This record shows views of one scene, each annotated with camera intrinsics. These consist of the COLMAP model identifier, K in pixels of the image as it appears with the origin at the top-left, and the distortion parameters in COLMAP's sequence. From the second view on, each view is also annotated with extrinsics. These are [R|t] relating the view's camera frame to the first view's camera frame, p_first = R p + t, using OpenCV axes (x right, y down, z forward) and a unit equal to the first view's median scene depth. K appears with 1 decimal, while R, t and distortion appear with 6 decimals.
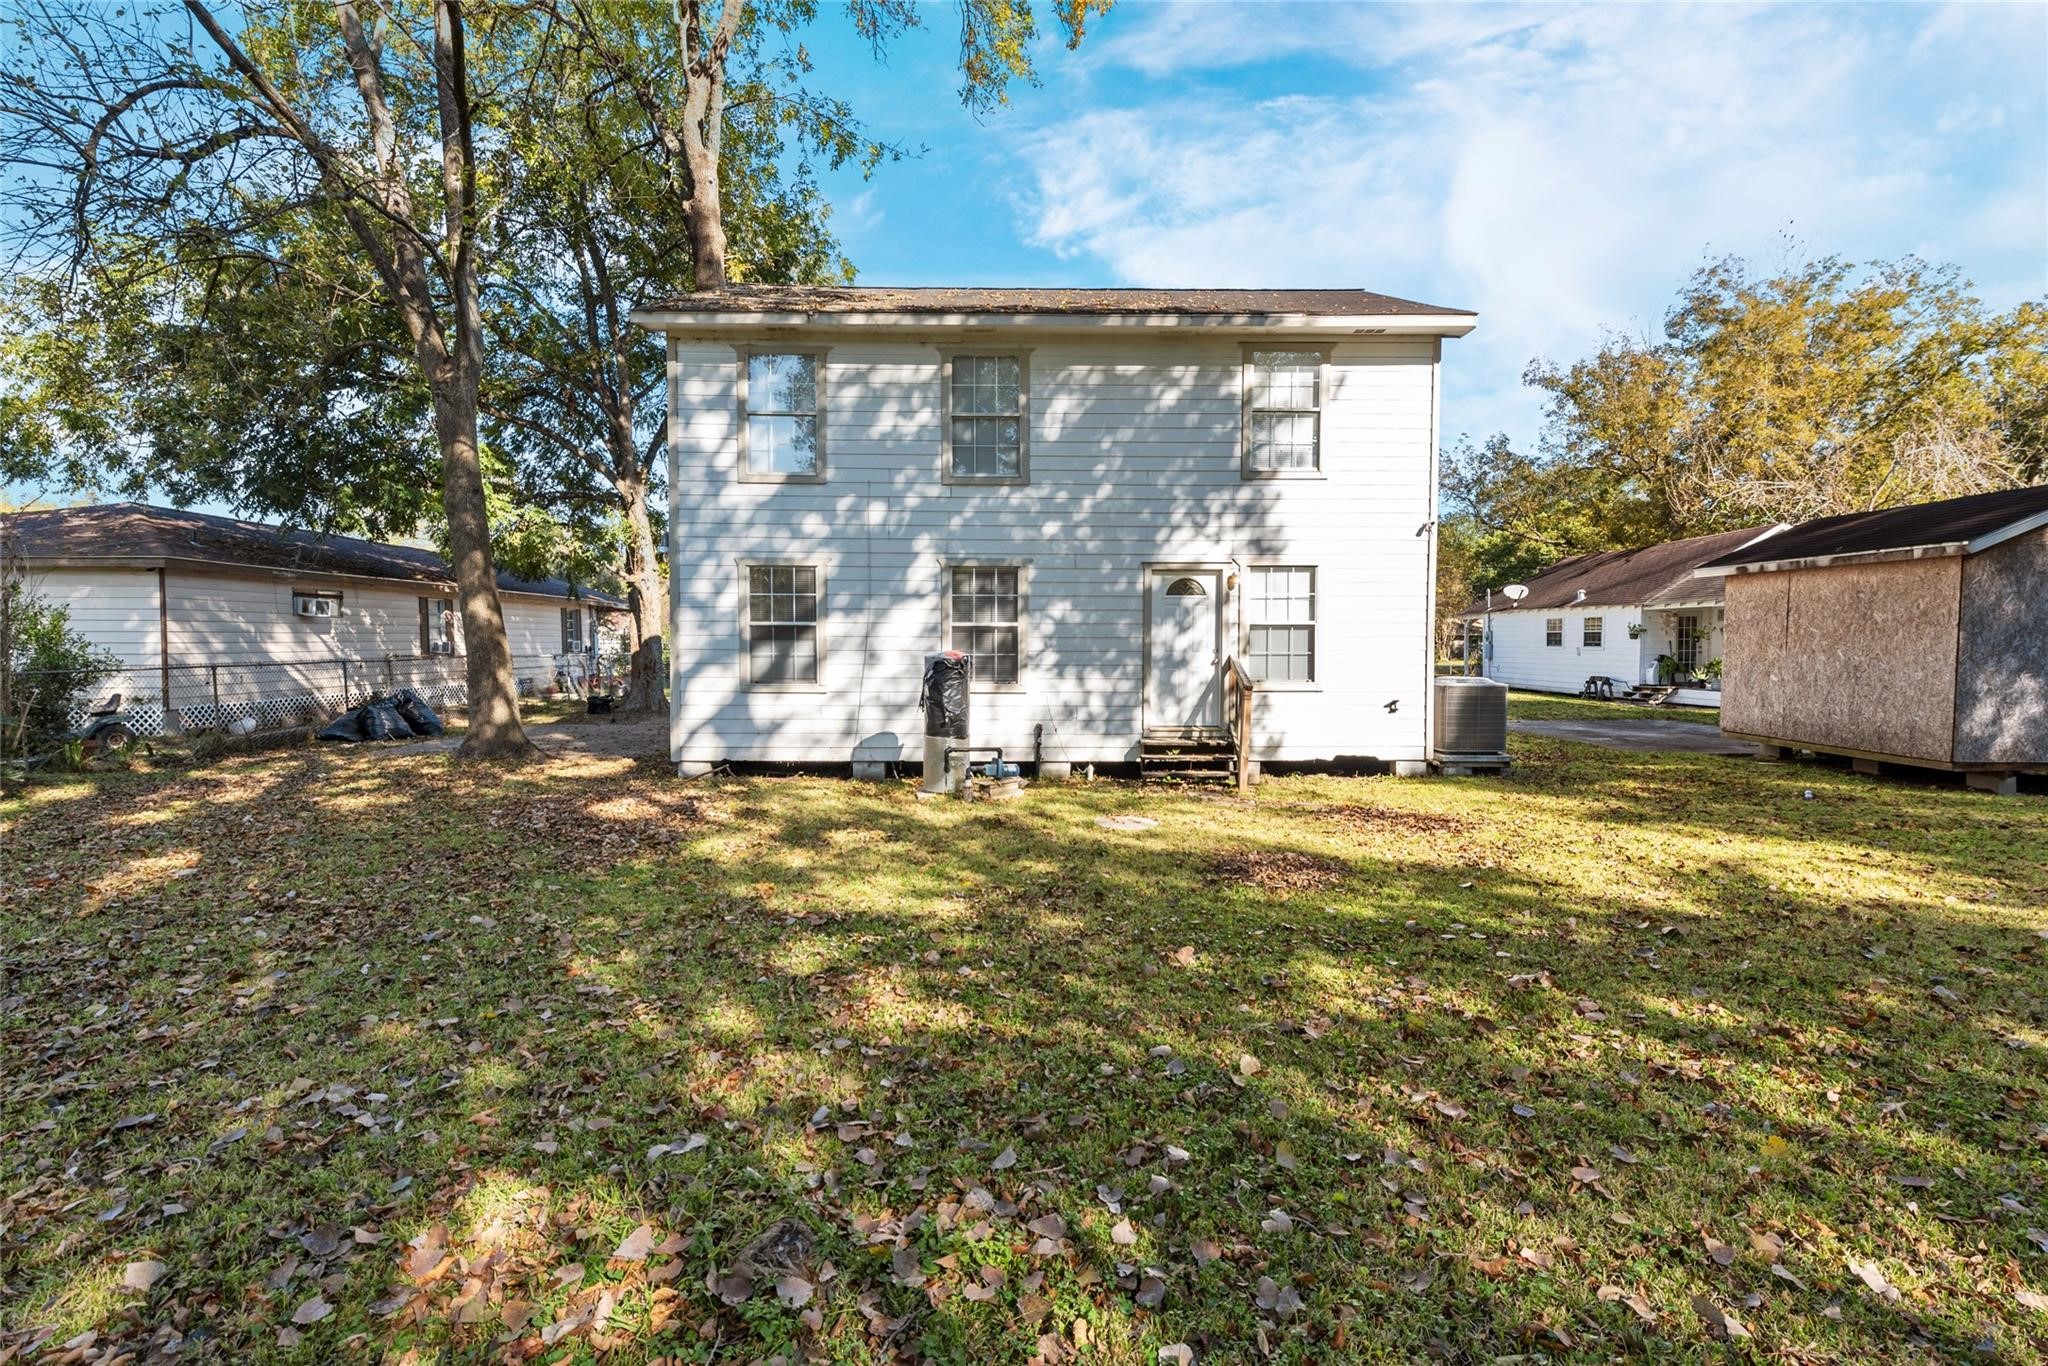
lens RADIAL K [[966.9, 0, 1022.6], [0, 966.9, 701.8], [0, 0, 1]] dist [0.006047, -0.000044]
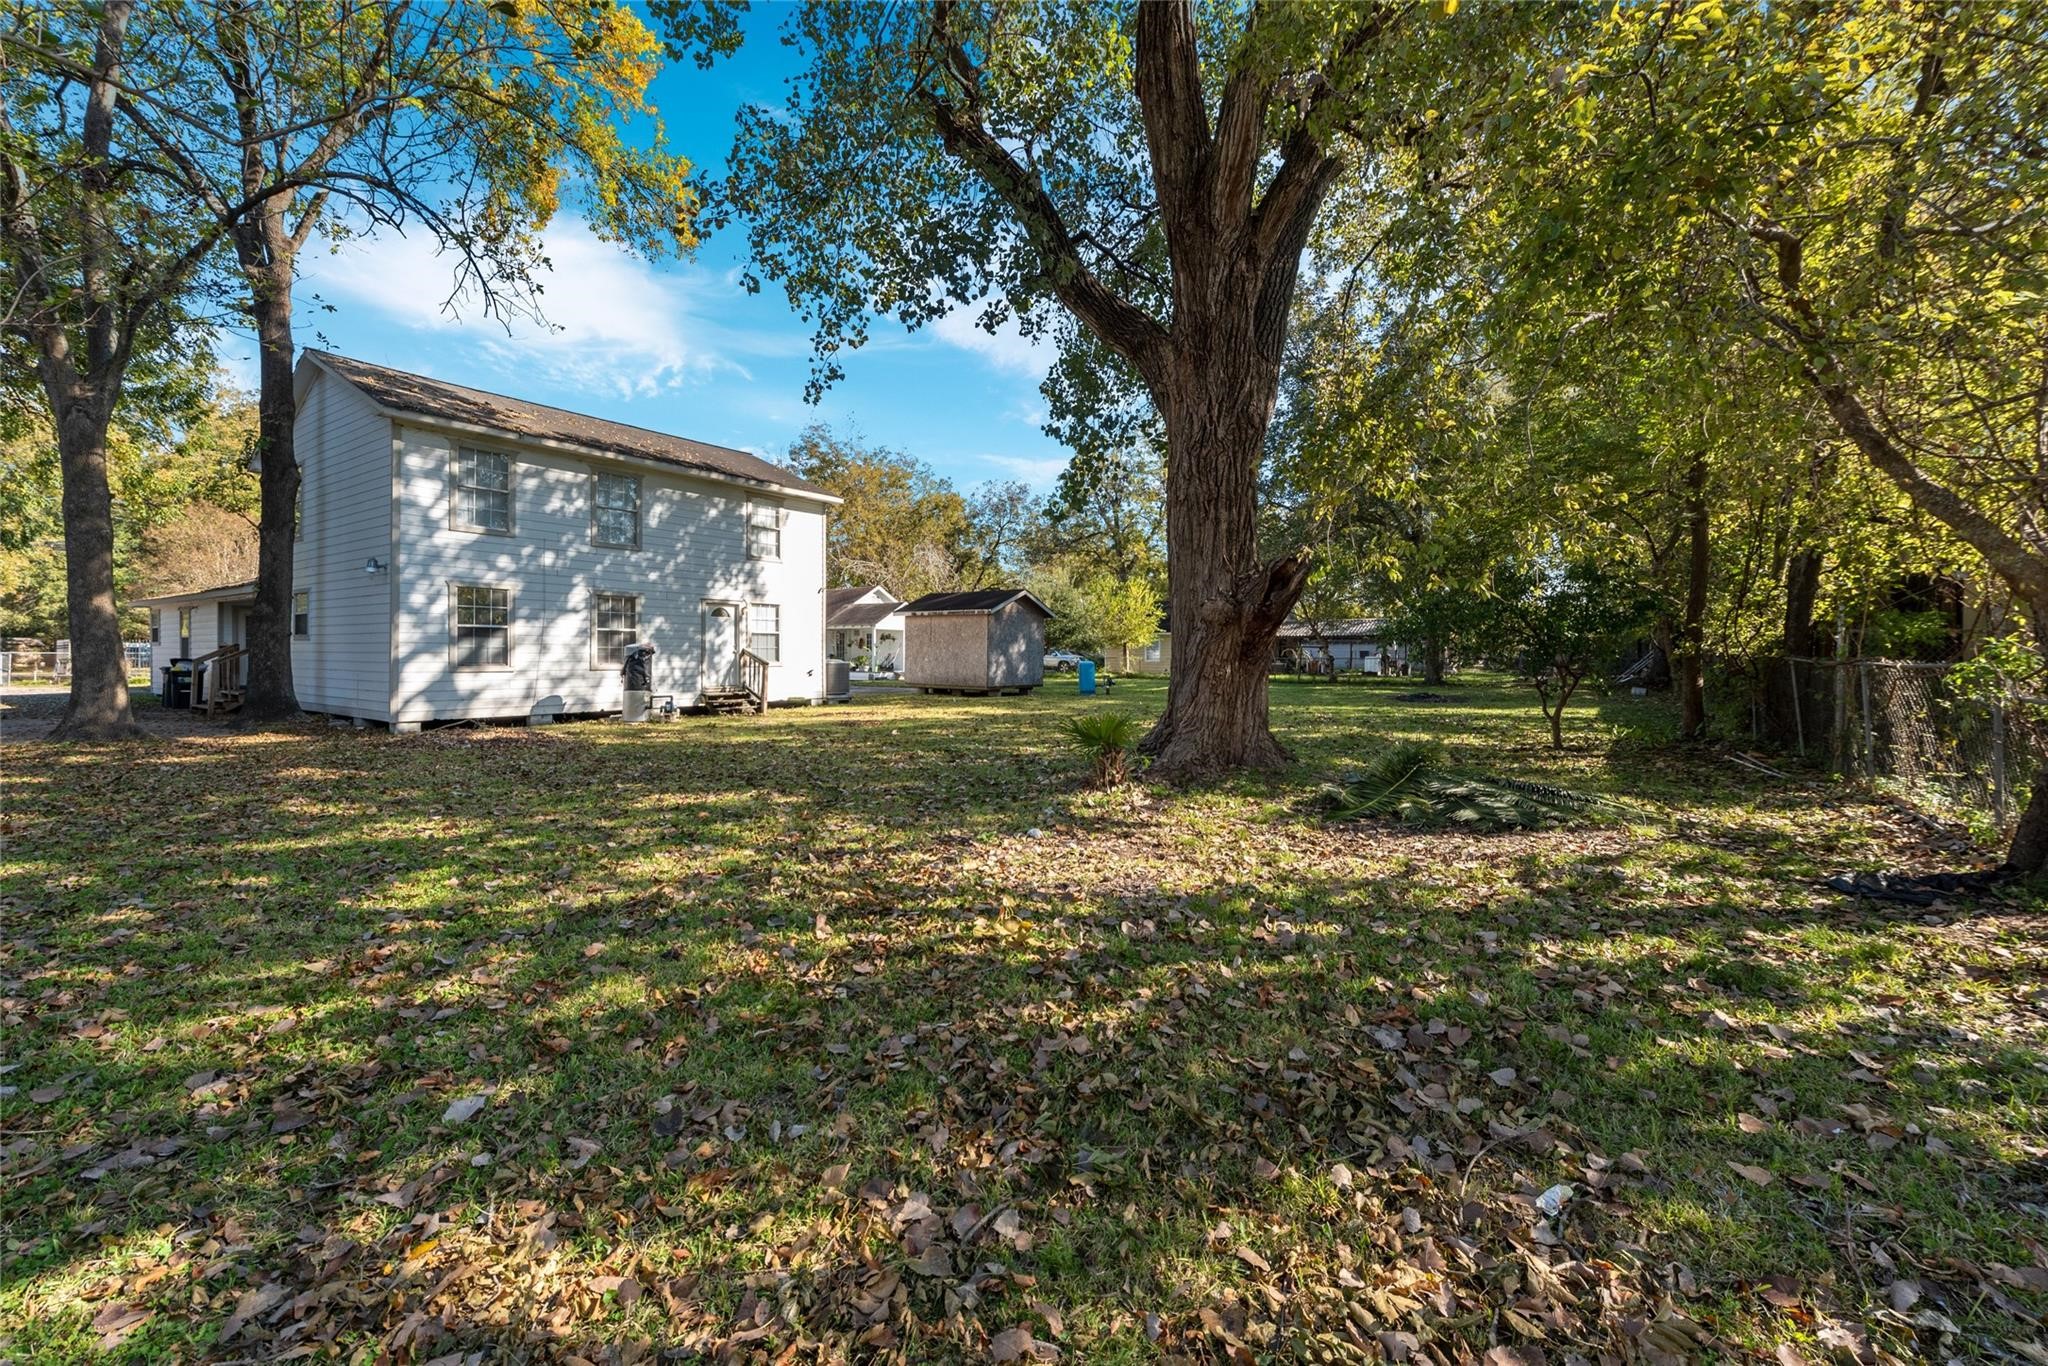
lens RADIAL K [[823.7, 0, 1025.5], [0, 823.7, 671.7], [0, 0, 1]] dist [0.003013, 0.000046]
pose [[0.595699, -0.018315, 0.802999, -0.778607], [0.045476, 0.998905, -0.010953, 0.043448], [-0.801919, 0.043042, 0.595880, -0.441066]]
